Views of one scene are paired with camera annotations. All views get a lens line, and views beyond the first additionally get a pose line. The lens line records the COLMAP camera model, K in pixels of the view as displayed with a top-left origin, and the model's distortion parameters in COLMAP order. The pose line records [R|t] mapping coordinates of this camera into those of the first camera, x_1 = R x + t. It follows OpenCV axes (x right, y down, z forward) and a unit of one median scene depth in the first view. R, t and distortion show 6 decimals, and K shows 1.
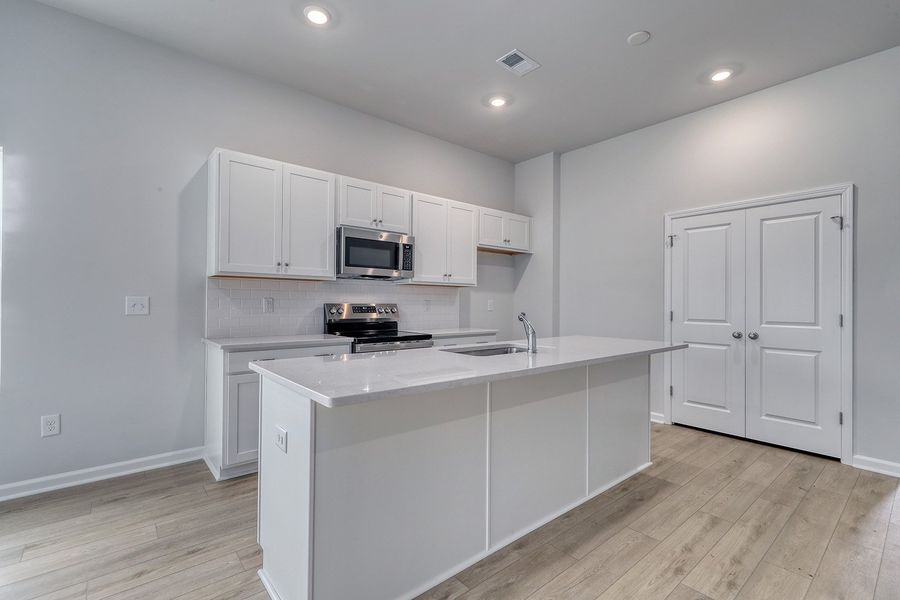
lens RADIAL K [[405.3, 0, 450.0], [0, 405.3, 300.0], [0, 0, 1]] dist [0.019147, -0.000046]
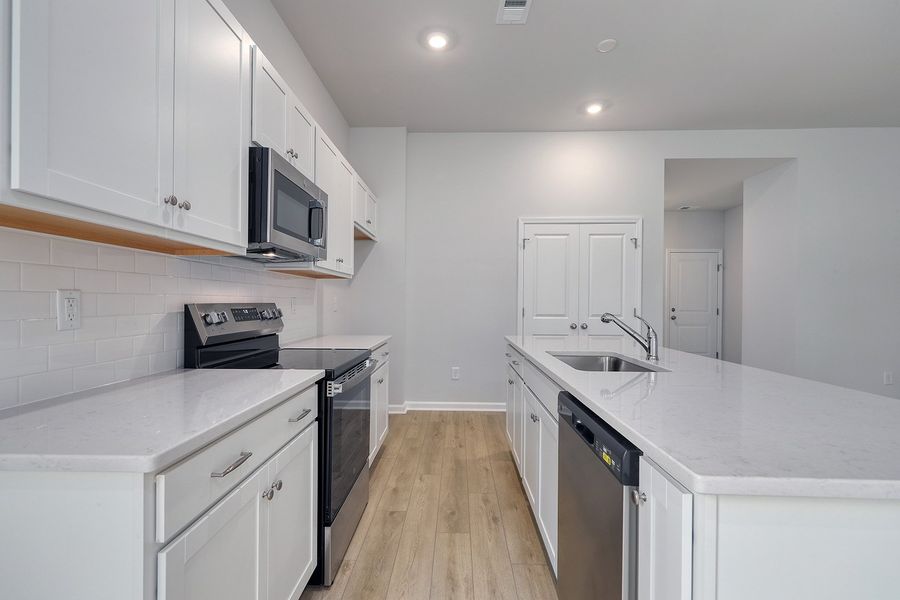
lens RADIAL K [[405.3, 0, 450.0], [0, 405.3, 300.0], [0, 0, 1]] dist [0.019147, -0.000046]
pose [[0.667145, -0.002877, 0.744922, -0.441804], [-0.001803, 0.999983, 0.005478, 0.001260], [-0.744925, -0.004998, 0.667129, 0.459189]]
